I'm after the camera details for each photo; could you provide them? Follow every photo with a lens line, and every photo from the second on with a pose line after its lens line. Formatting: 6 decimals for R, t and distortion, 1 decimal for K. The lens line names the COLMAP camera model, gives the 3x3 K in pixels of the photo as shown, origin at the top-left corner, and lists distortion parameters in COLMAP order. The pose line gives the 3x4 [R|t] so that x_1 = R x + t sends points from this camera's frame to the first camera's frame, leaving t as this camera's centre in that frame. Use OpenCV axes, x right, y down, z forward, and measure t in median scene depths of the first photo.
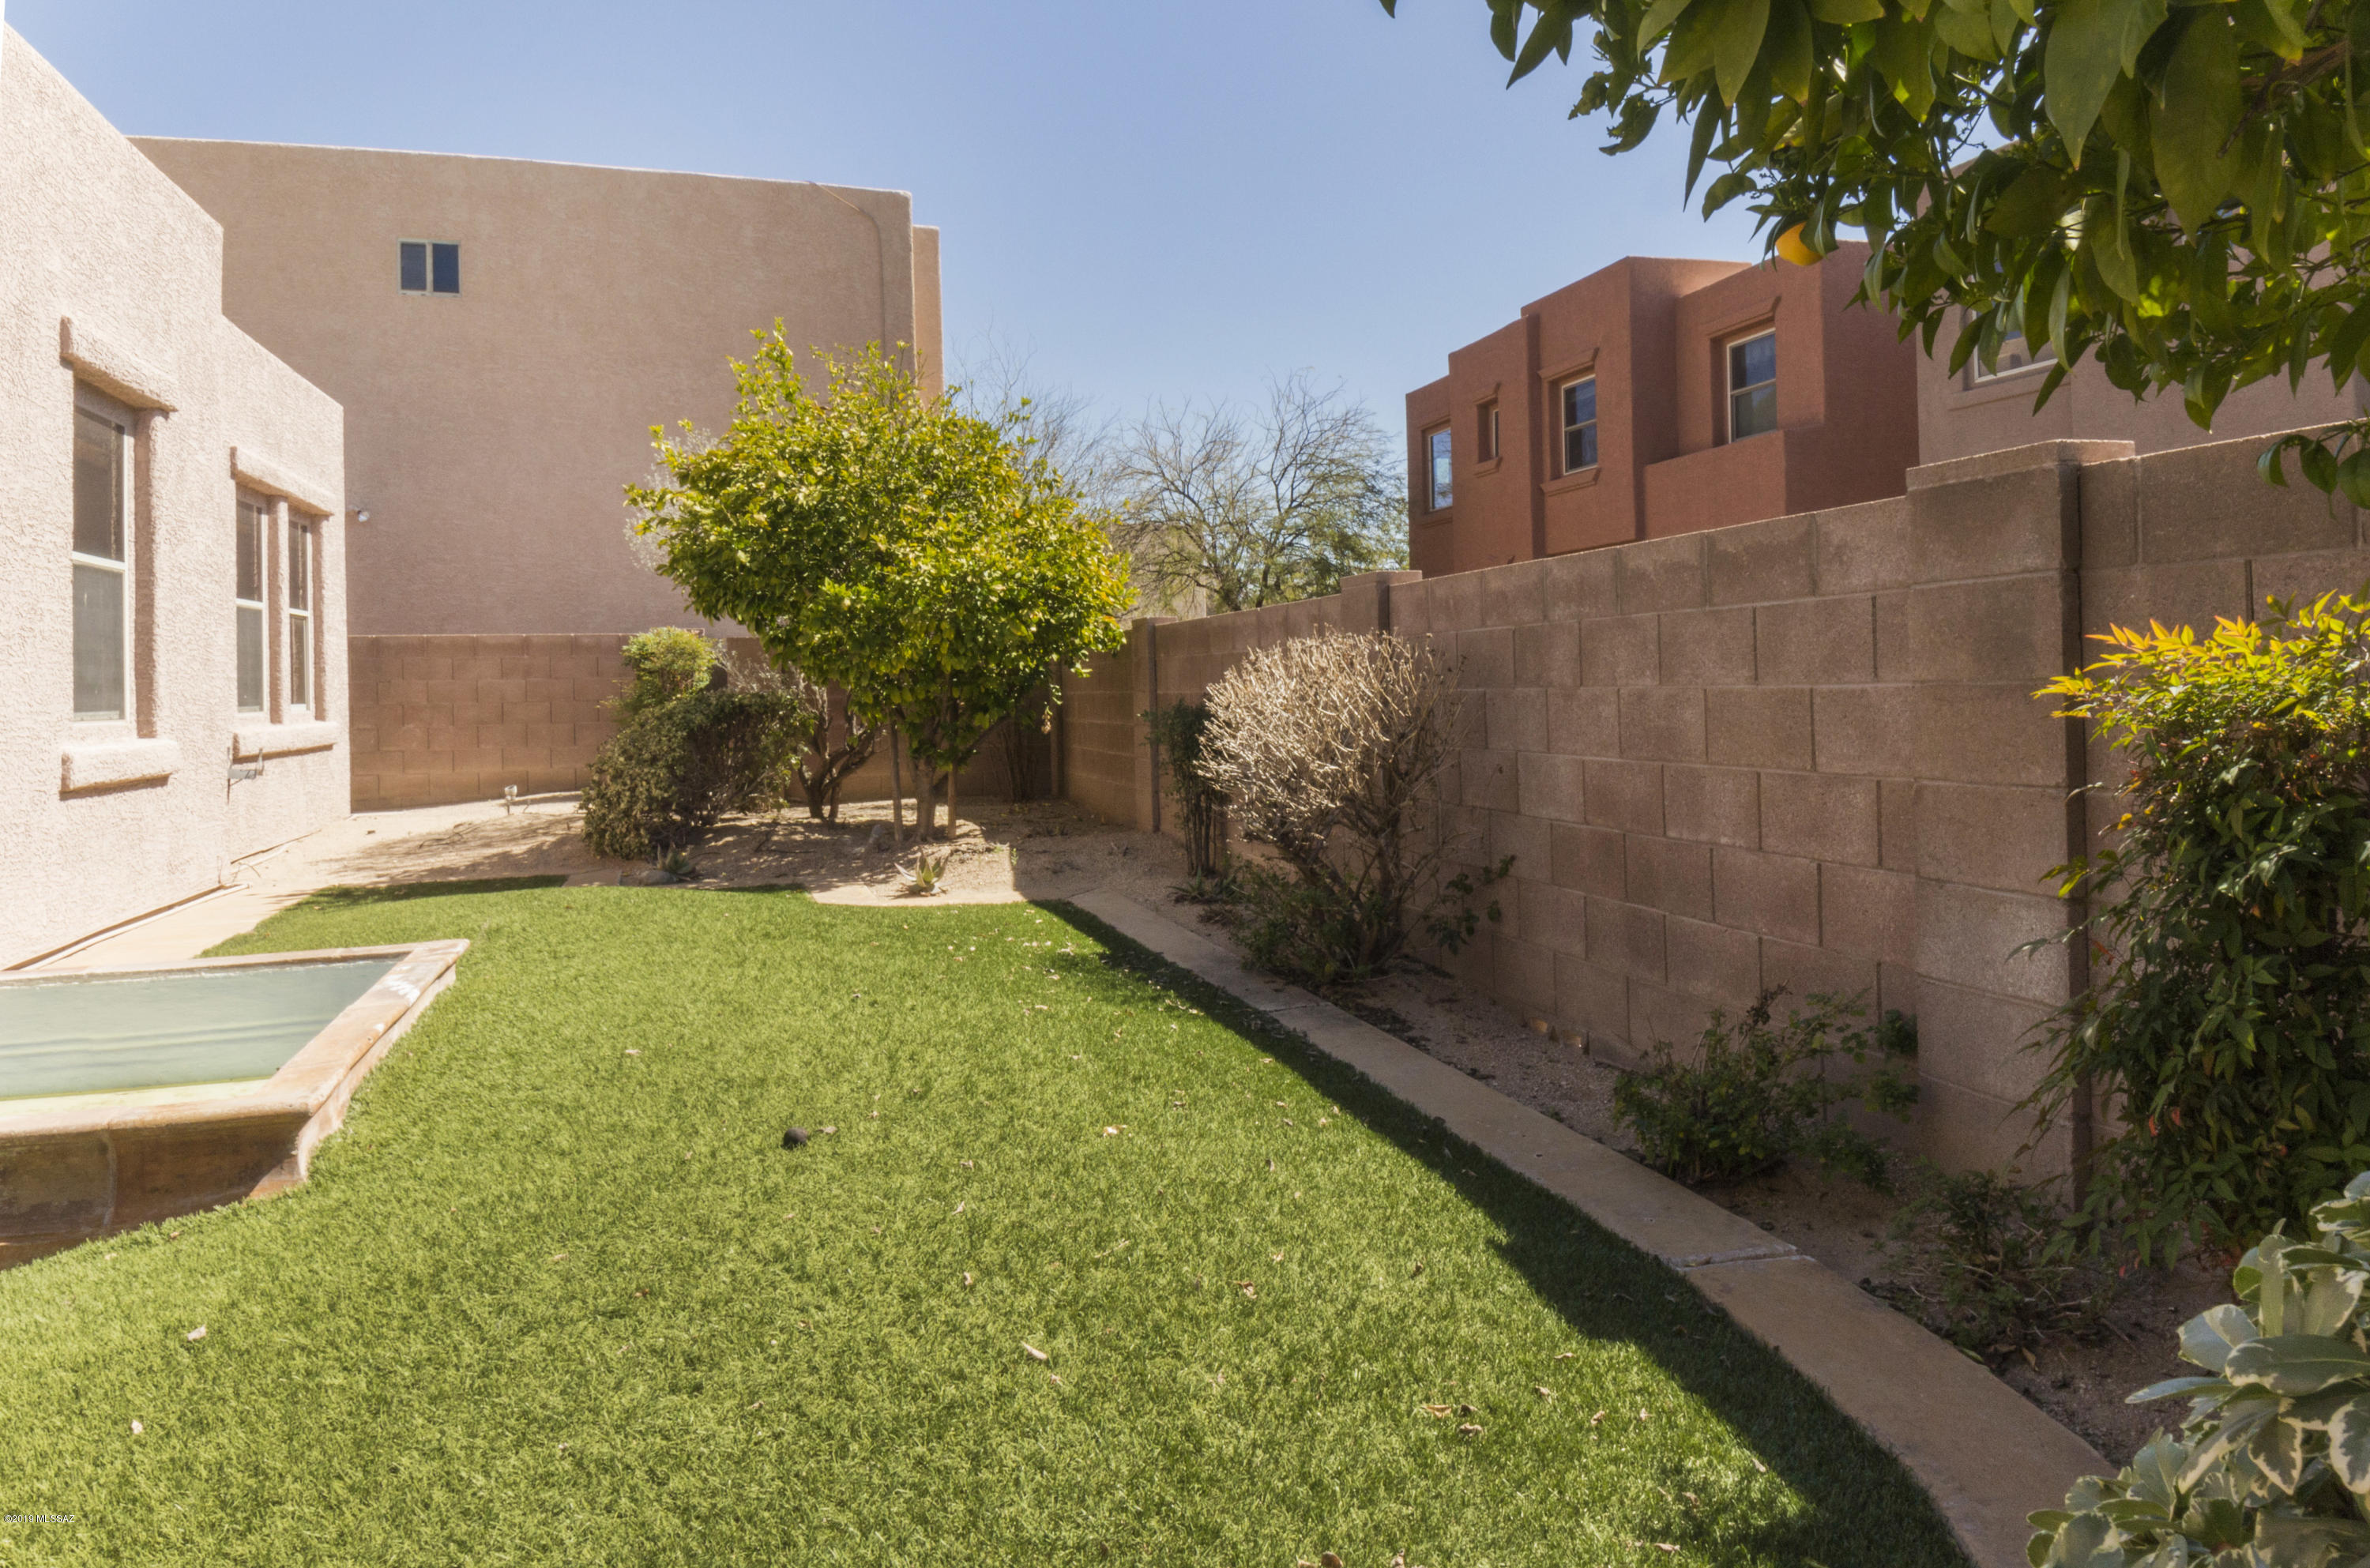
lens RADIAL K [[1386.3, 0, 1182.7], [0, 1386.3, 719.5], [0, 0, 1]] dist [0.043773, -0.044136]
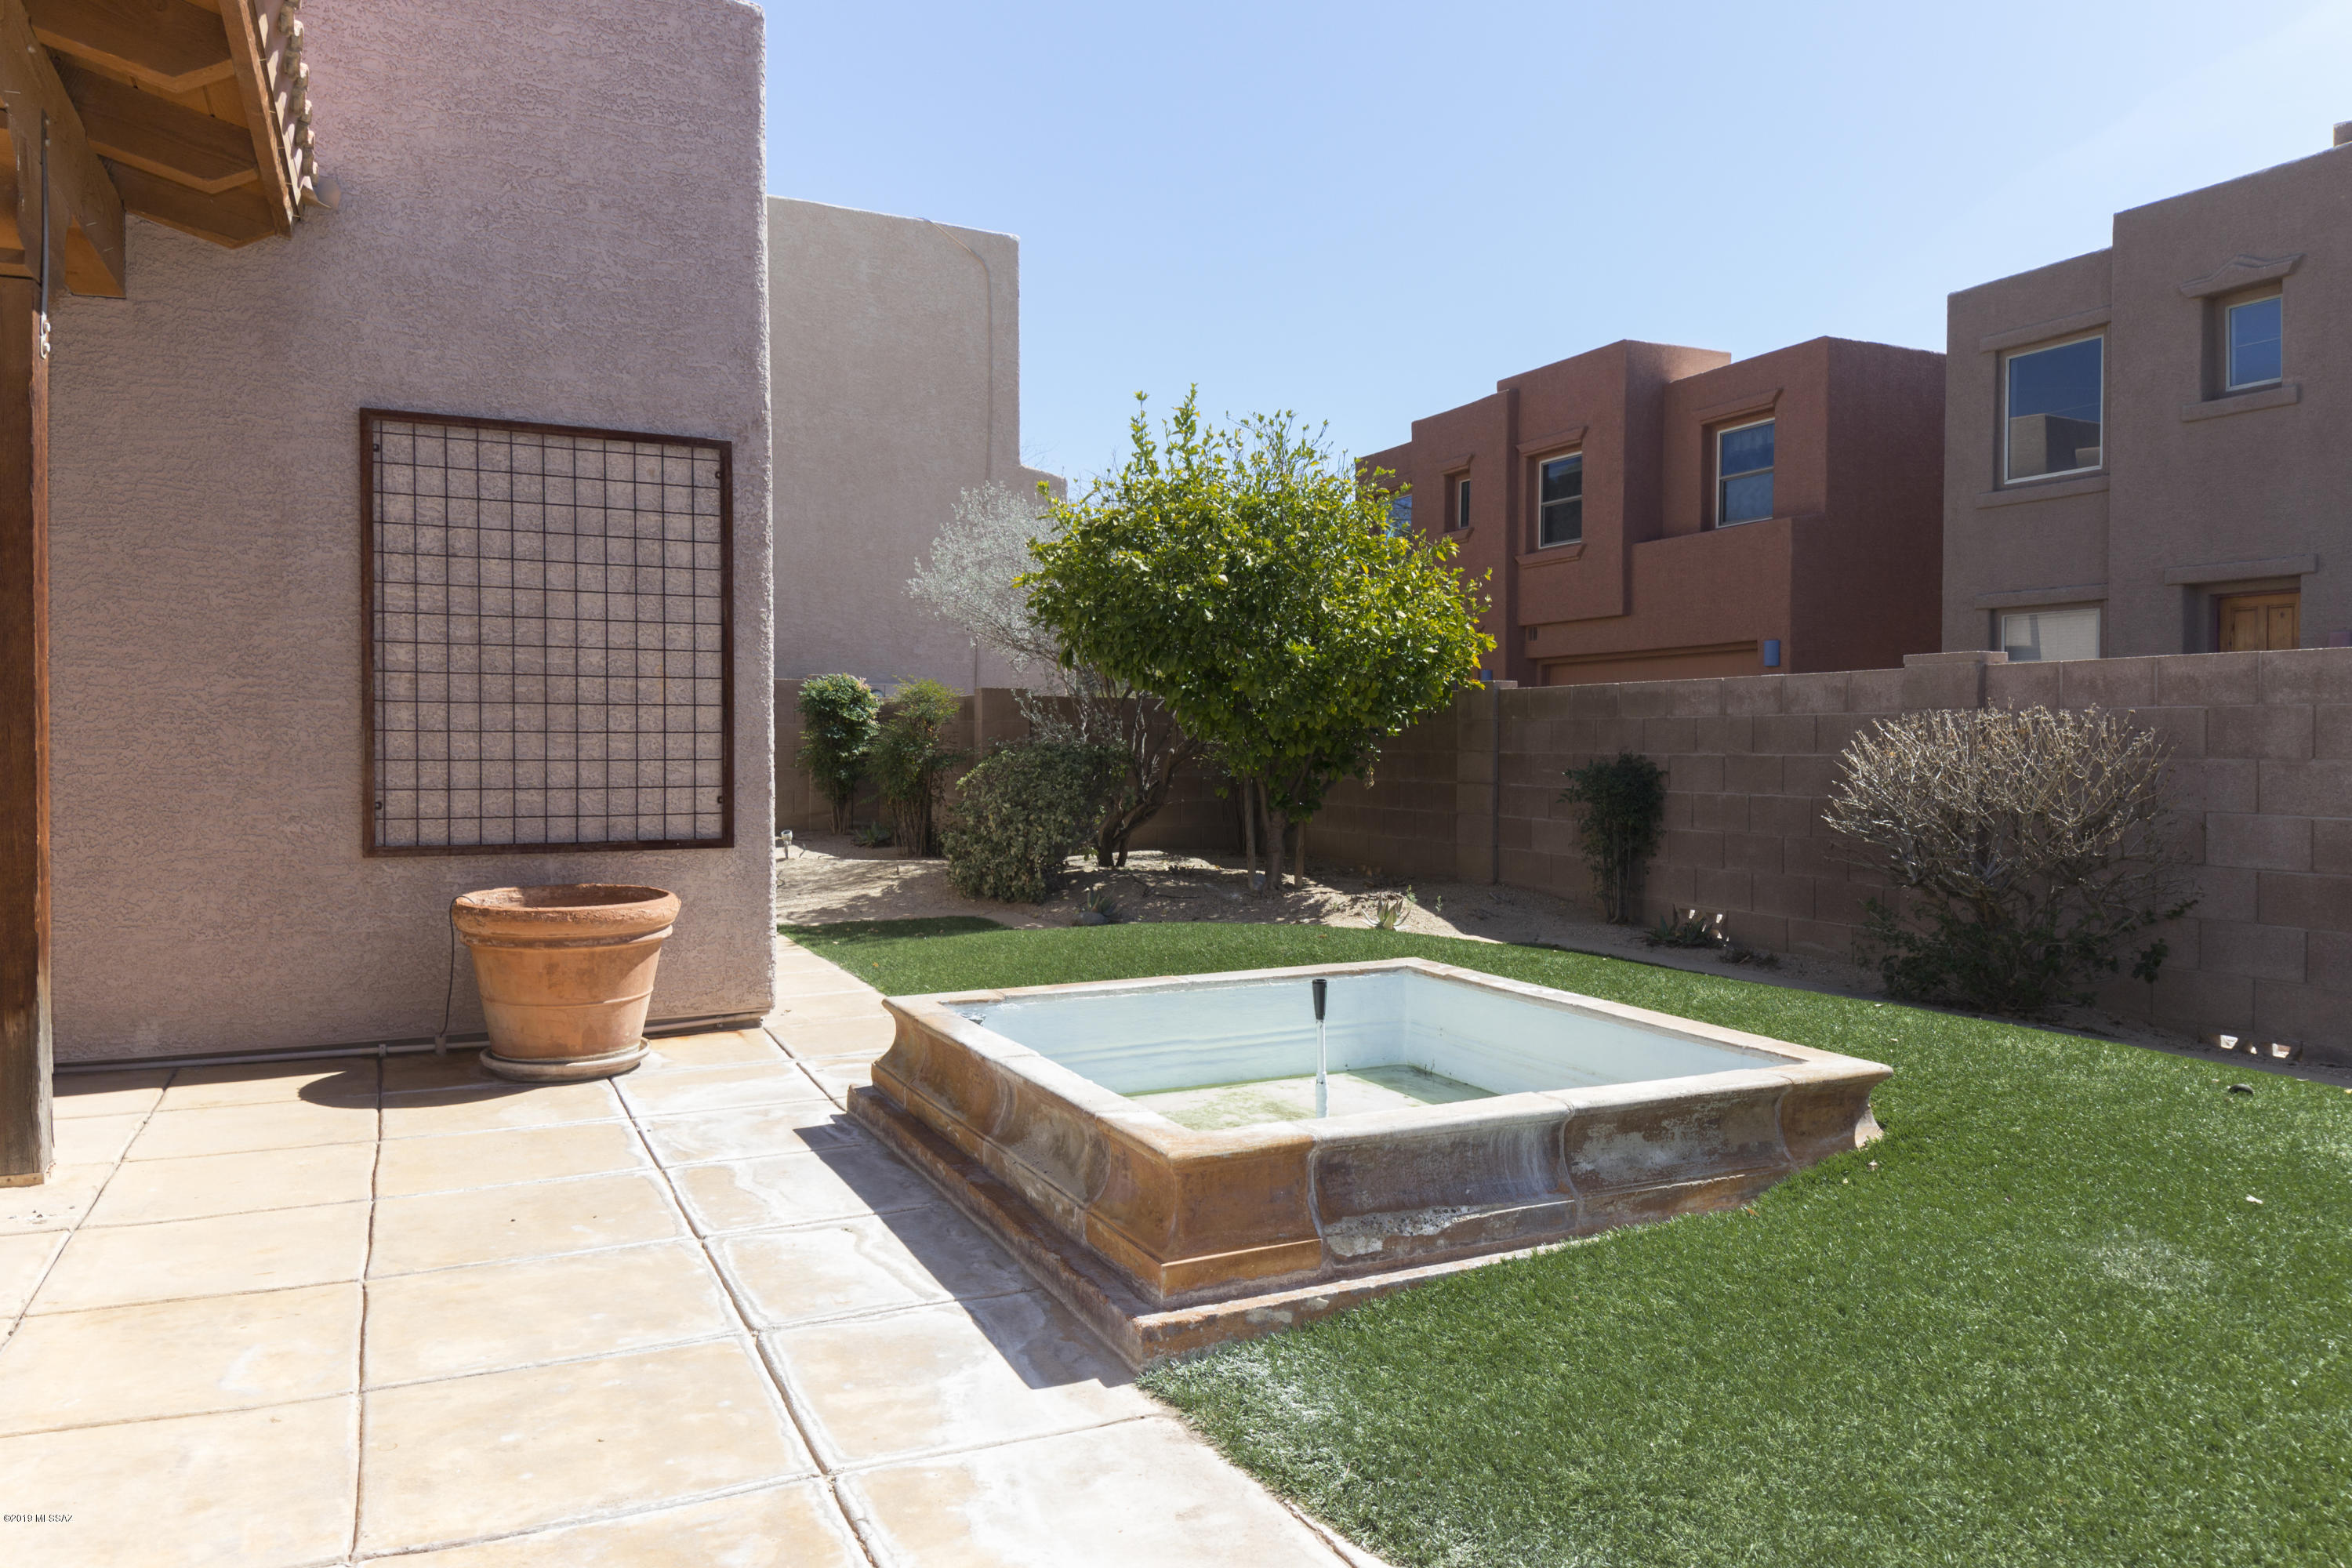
lens RADIAL K [[1439.5, 0, 1176.0], [0, 1439.5, 784.0], [0, 0, 1]] dist [0.097773, -0.126167]
pose [[0.990078, 0.022567, 0.138692, -0.692293], [-0.022938, 0.999736, 0.001078, 0.014413], [-0.138631, -0.004249, 0.990335, -0.109384]]
